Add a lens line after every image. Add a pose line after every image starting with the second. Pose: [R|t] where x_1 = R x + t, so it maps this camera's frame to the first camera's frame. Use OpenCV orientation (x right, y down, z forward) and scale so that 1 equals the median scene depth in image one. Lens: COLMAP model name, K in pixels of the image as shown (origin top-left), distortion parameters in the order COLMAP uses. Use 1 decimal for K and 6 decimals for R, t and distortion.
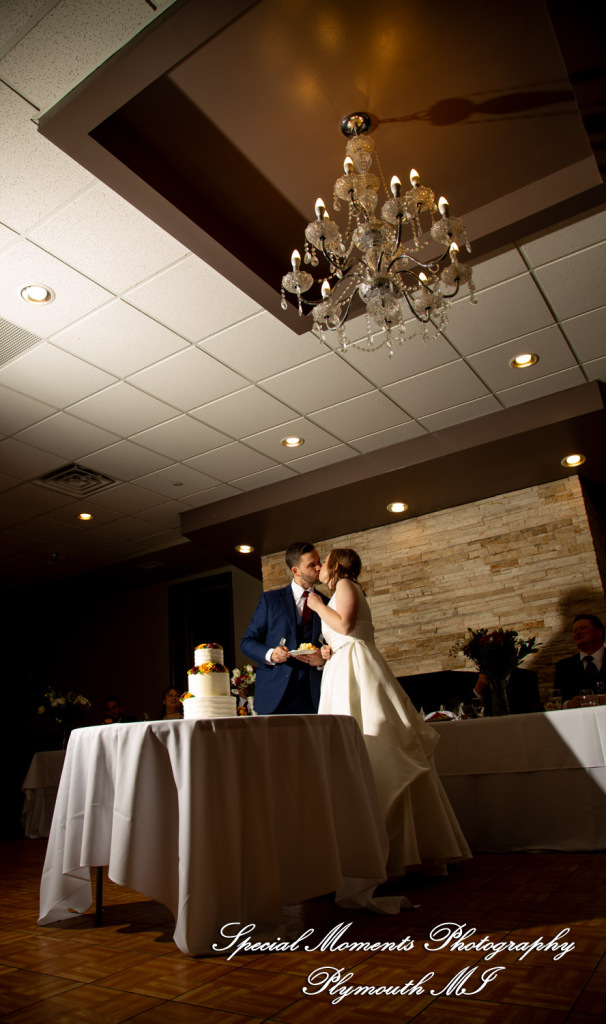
lens RADIAL K [[680.4, 0, 268.2], [0, 680.4, 512.1], [0, 0, 1]] dist [-0.116676, 0.054897]
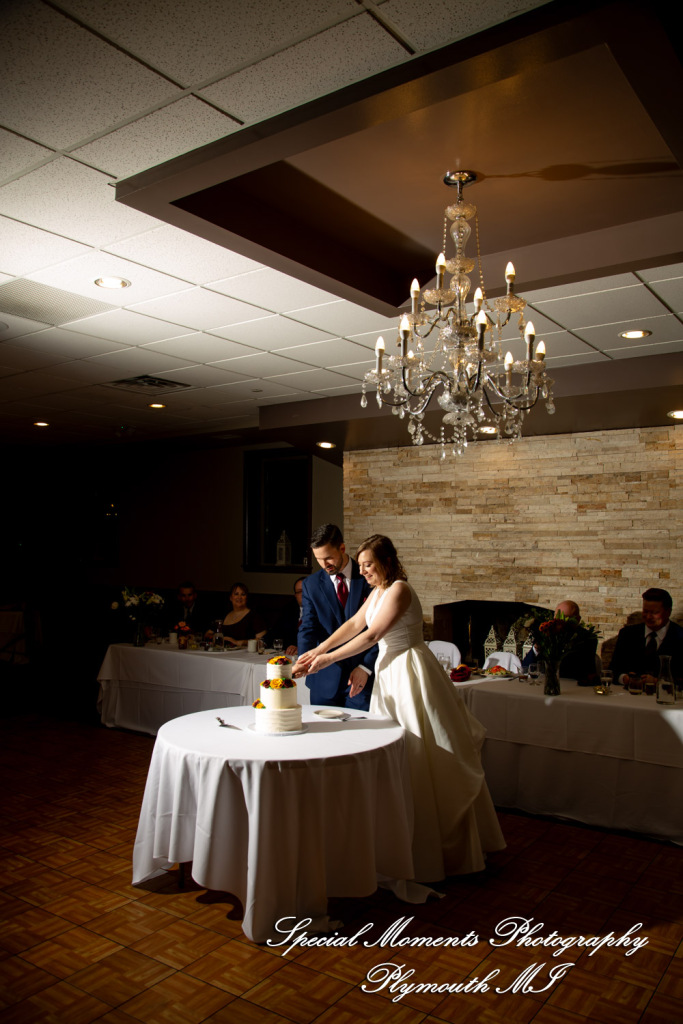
lens RADIAL K [[782.4, 0, 341.5], [0, 782.4, 512.0], [0, 0, 1]] dist [-0.083181, 0.052080]
pose [[0.997788, 0.065616, -0.010632, 0.005760], [-0.059645, 0.954386, 0.292556, -0.225181], [0.029344, -0.291275, 0.956189, -0.081795]]
